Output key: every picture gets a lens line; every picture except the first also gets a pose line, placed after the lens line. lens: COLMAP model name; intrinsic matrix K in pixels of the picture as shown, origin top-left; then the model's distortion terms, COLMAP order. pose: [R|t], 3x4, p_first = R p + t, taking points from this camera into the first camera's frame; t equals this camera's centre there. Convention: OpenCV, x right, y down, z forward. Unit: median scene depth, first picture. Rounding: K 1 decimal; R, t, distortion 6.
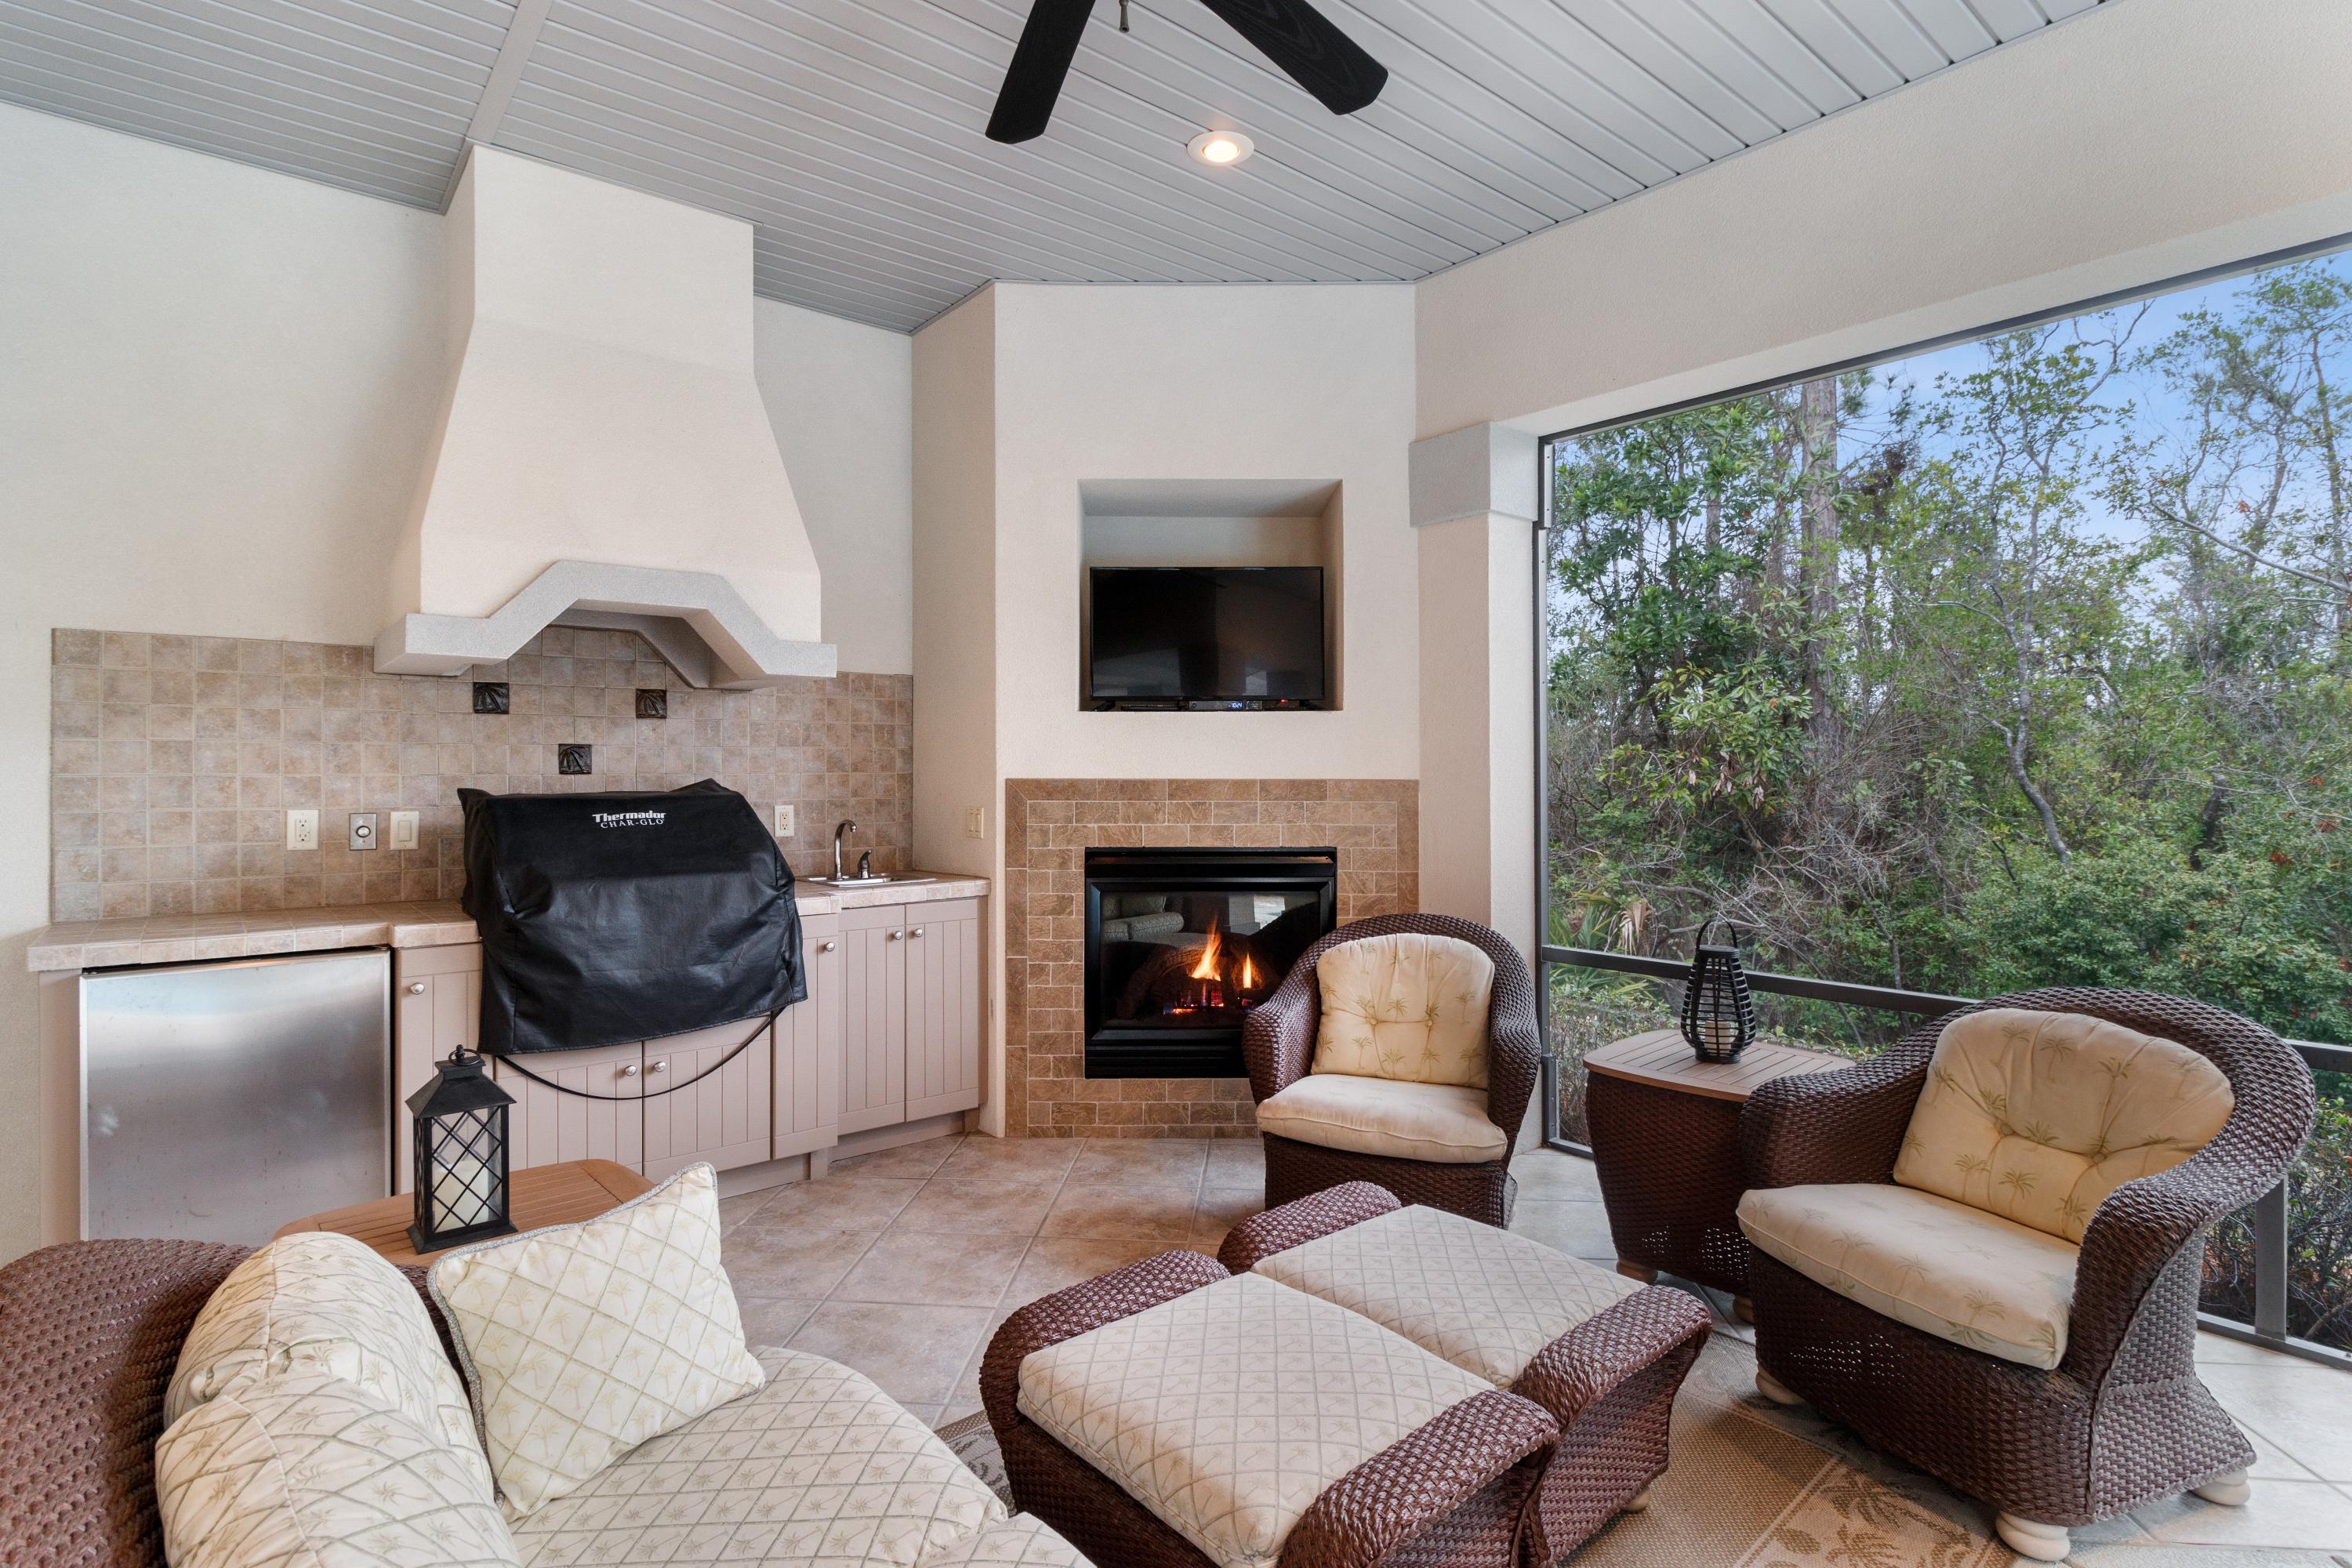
lens RADIAL K [[1173.6, 0, 1177.2], [0, 1173.6, 775.4], [0, 0, 1]] dist [0.000729, 0.000424]
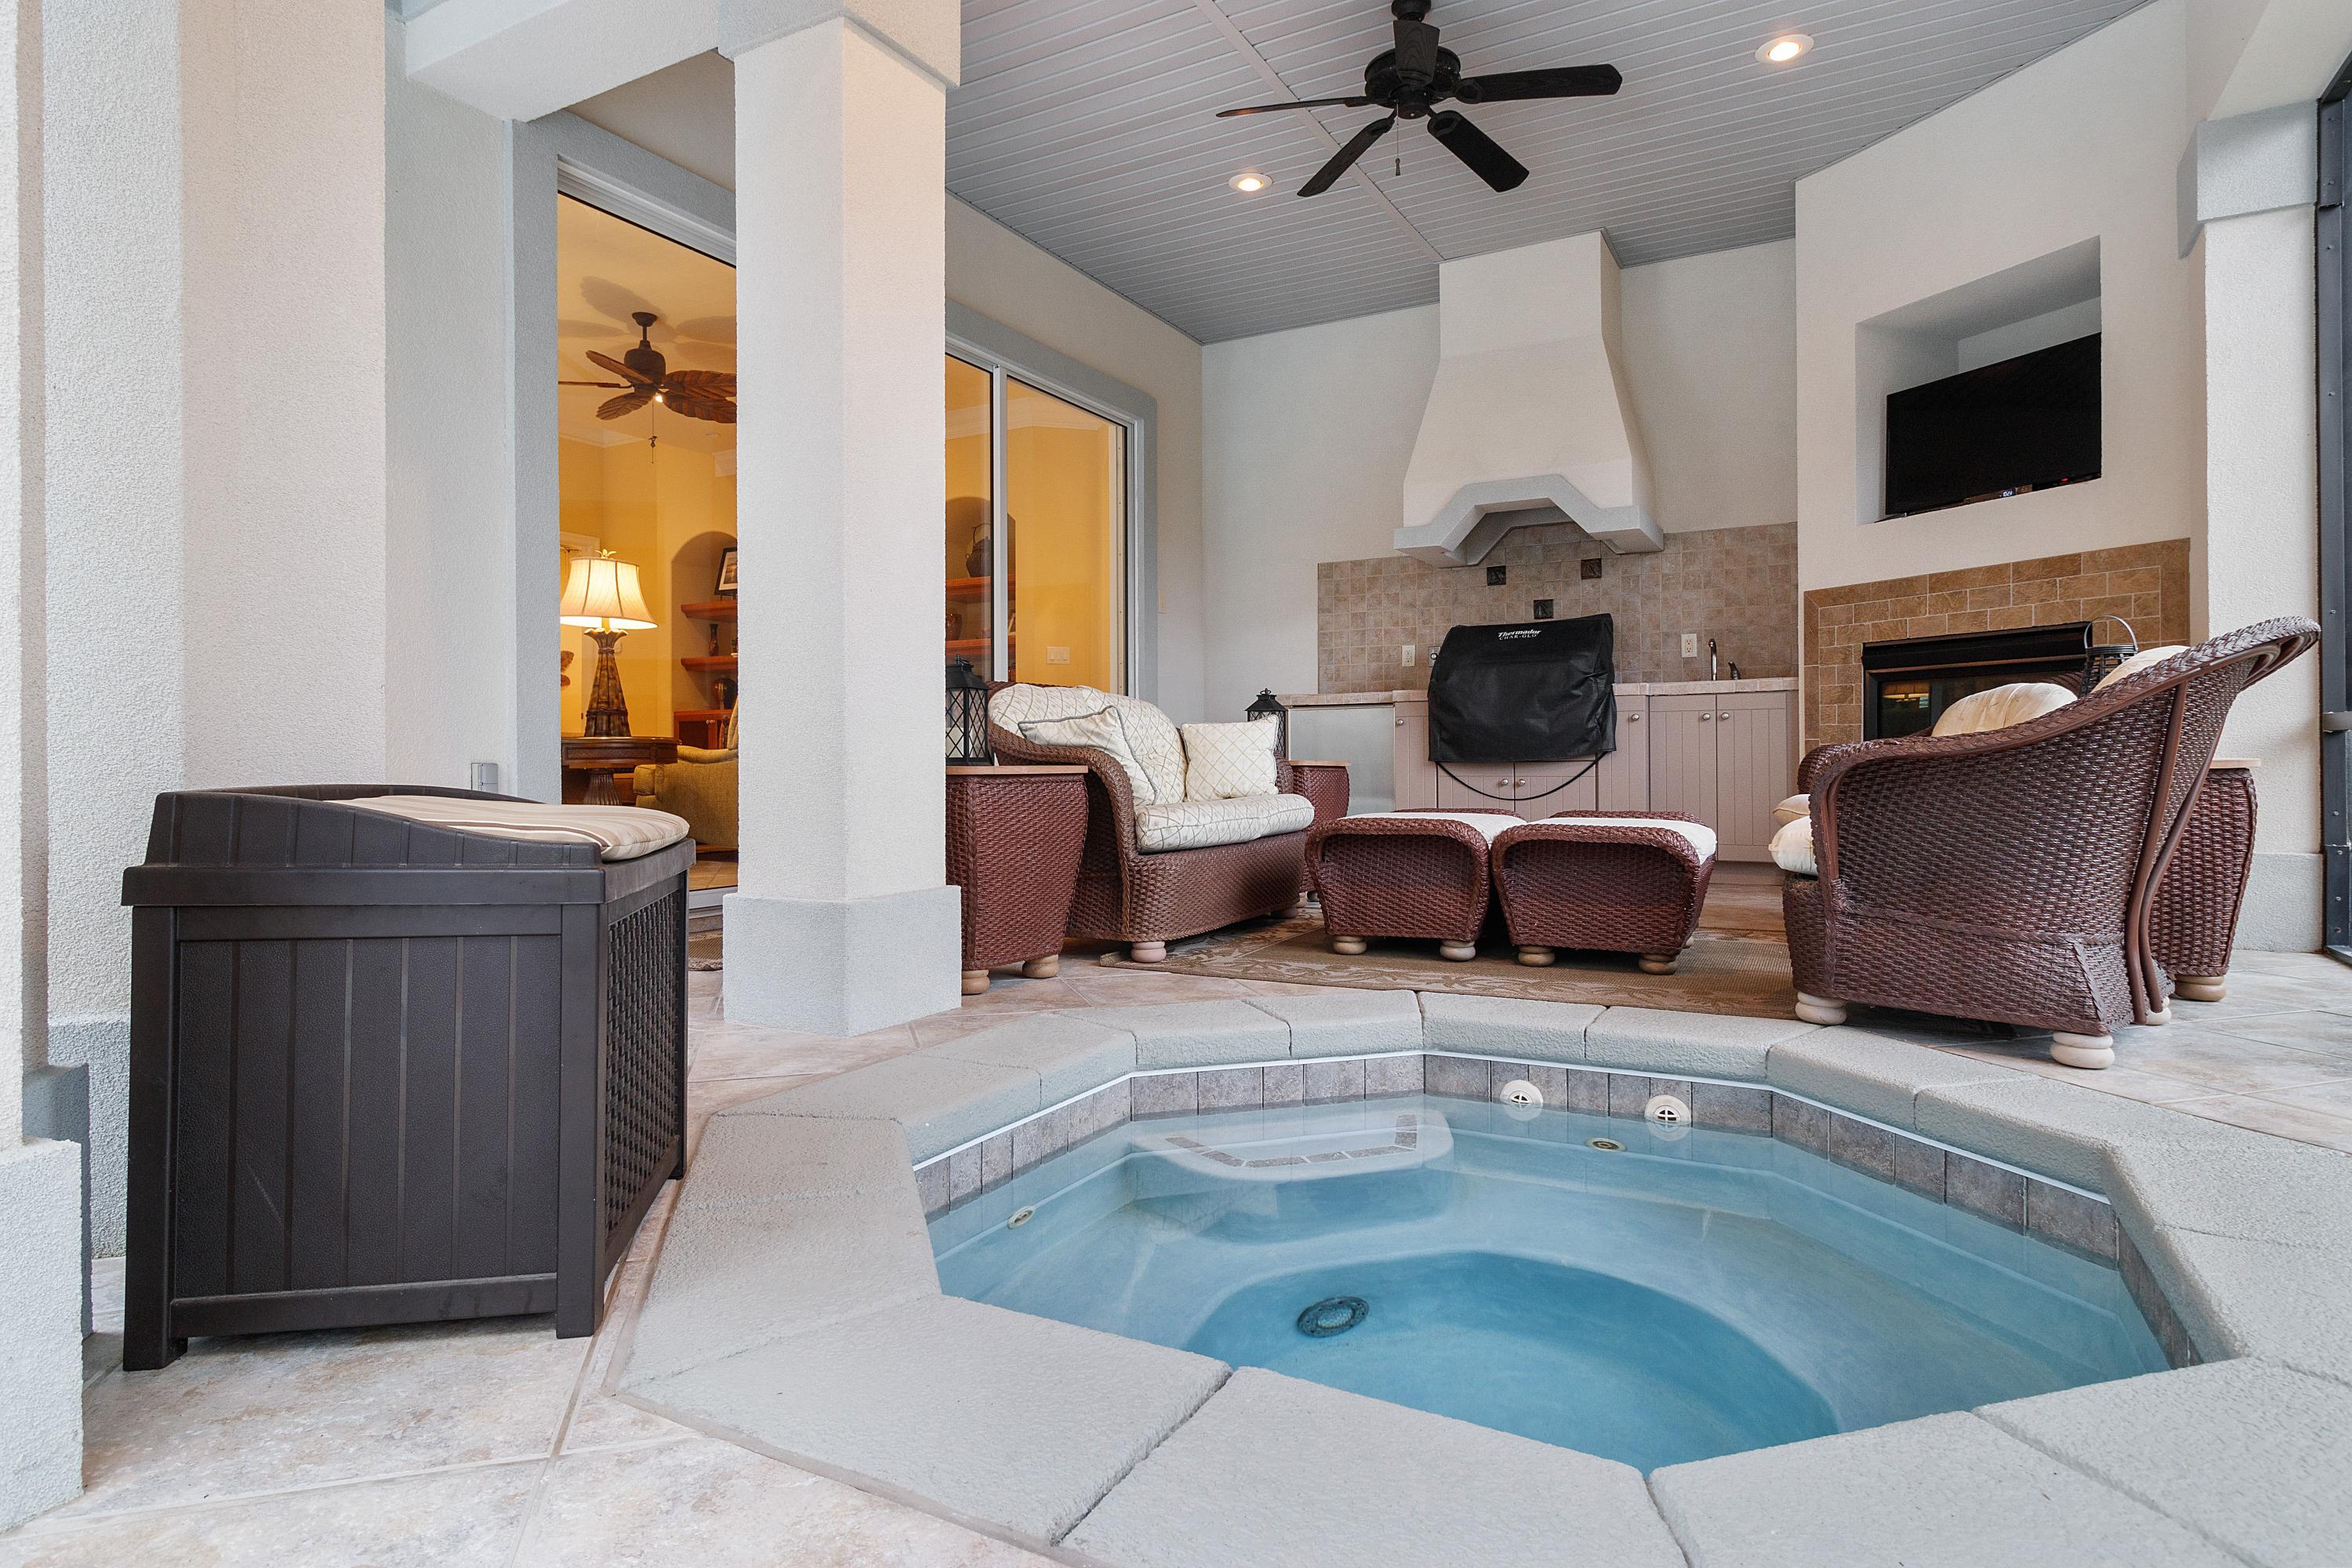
lens RADIAL K [[1284.3, 0, 1173.8], [0, 1284.3, 772.8], [0, 0, 1]] dist [0.001458, -0.000139]
pose [[0.373052, 0.009165, -0.927765, 0.867381], [0.005750, 0.999909, 0.012190, 0.174865], [0.927793, -0.009882, 0.372965, -0.097898]]
